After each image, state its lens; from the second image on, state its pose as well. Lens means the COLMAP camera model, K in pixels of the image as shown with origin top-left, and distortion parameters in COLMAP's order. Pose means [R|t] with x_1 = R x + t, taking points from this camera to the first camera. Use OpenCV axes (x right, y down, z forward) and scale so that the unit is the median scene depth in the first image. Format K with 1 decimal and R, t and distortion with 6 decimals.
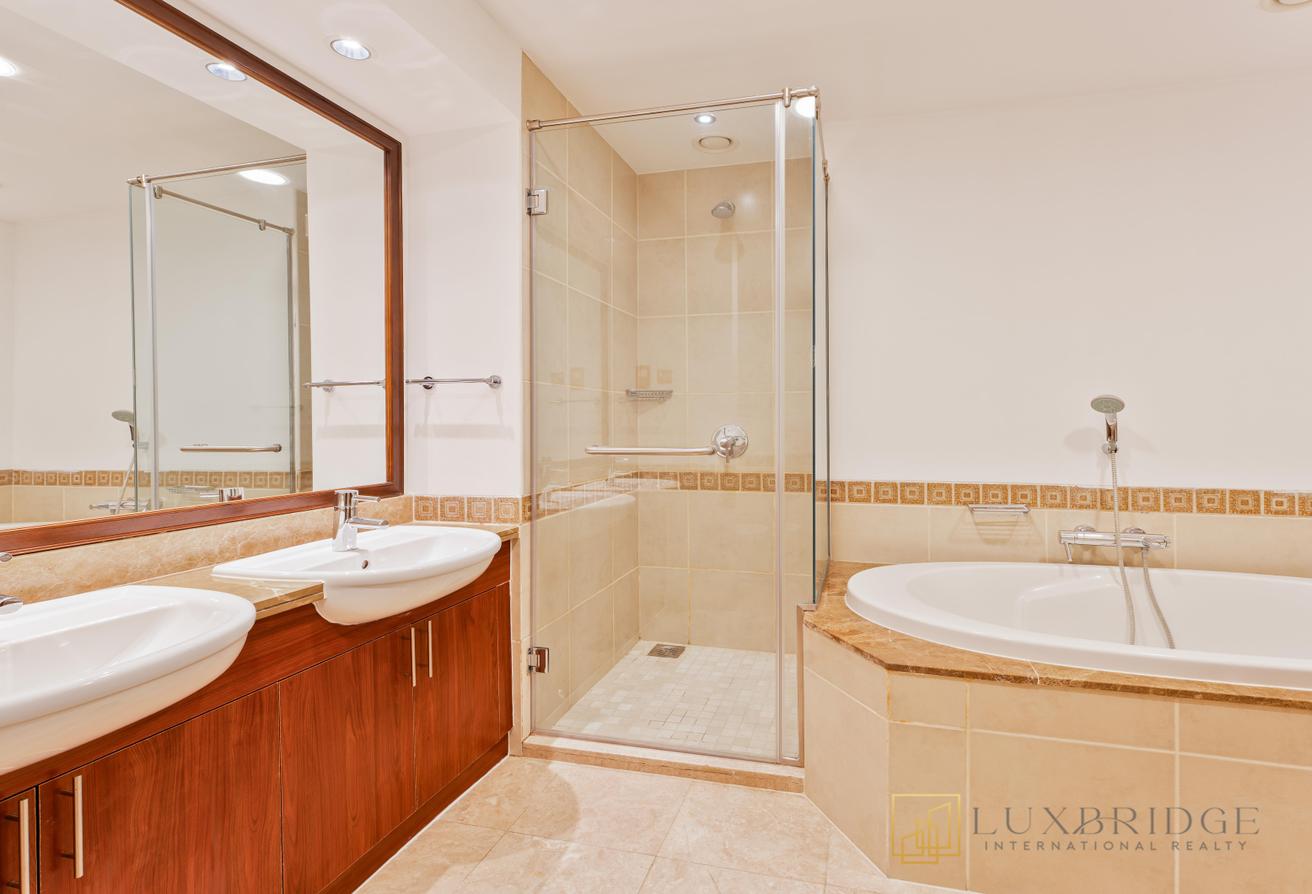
lens RADIAL K [[629.4, 0, 705.9], [0, 629.4, 417.9], [0, 0, 1]] dist [0.002207, -0.000834]
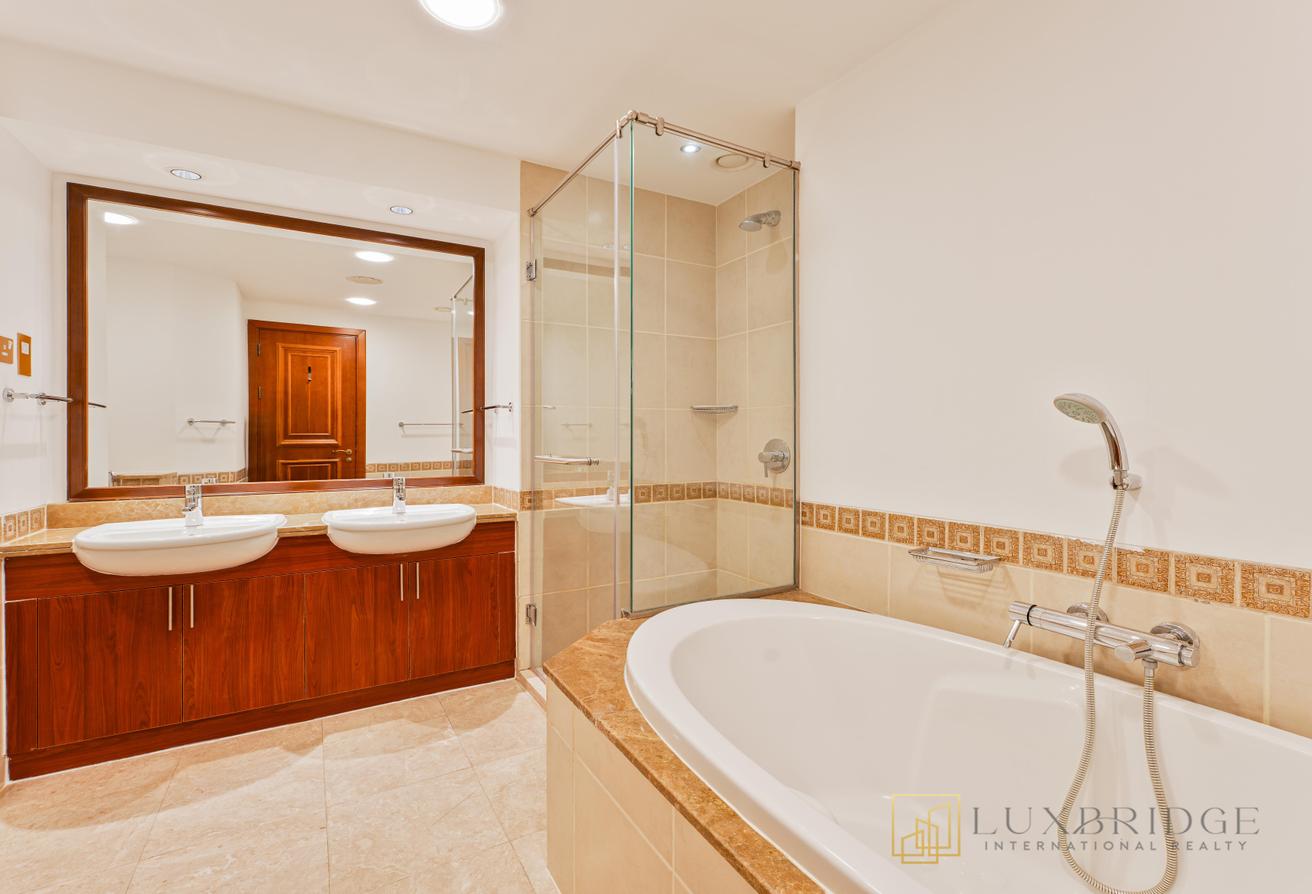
lens RADIAL K [[594.3, 0, 653.1], [0, 594.3, 435.5], [0, 0, 1]] dist [0.003805, -0.000514]
pose [[0.689516, 0.001361, -0.724269, 0.747203], [0.004596, 0.999970, 0.006254, -0.001007], [0.724256, -0.007641, 0.689489, 0.292287]]
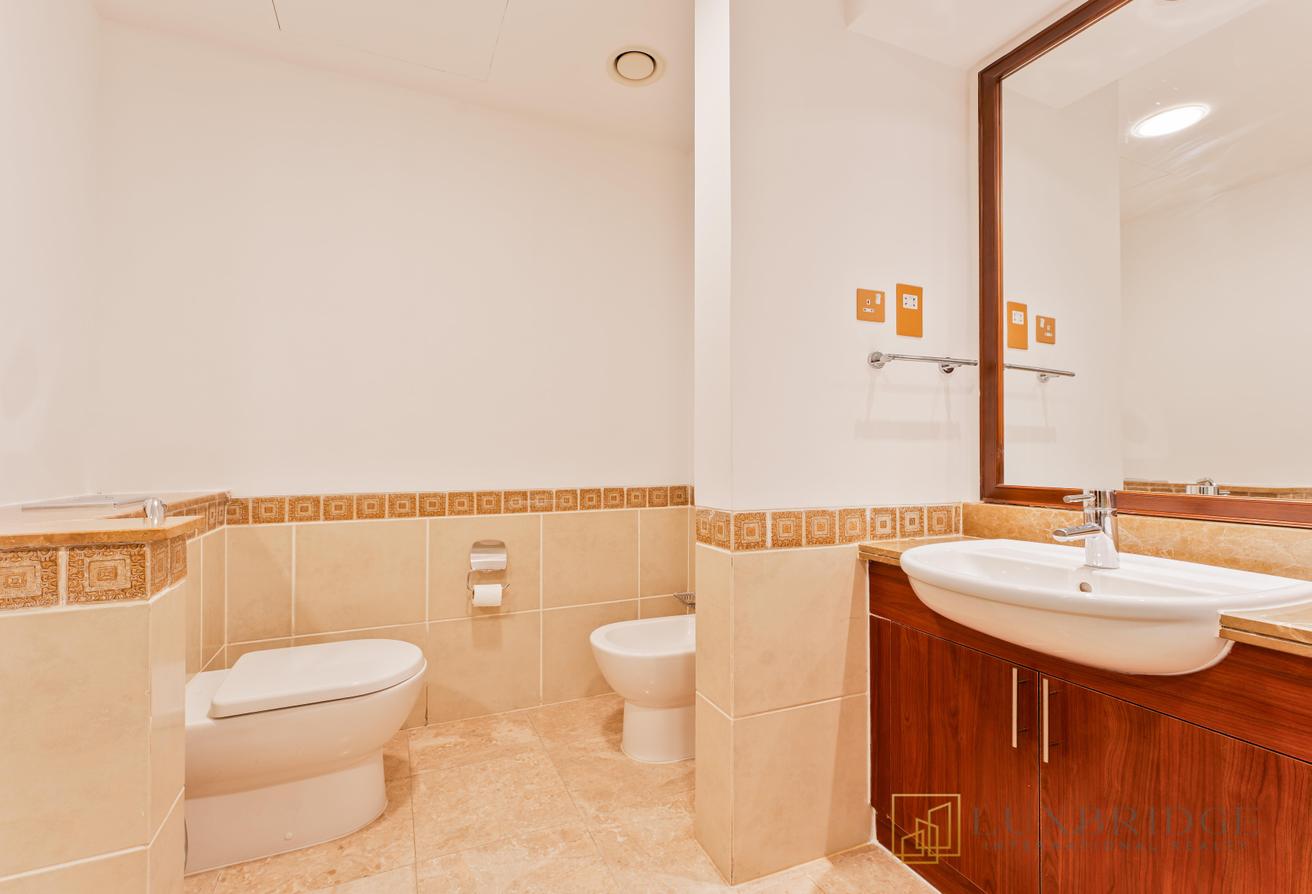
lens RADIAL K [[592.6, 0, 656.0], [0, 592.6, 447.0], [0, 0, 1]] dist [0.005937, -0.001024]
pose [[-0.783986, -0.006832, -0.620741, 0.132228], [0.005978, 0.999810, -0.018554, 0.053814], [0.620750, -0.018257, -0.783796, 0.590381]]
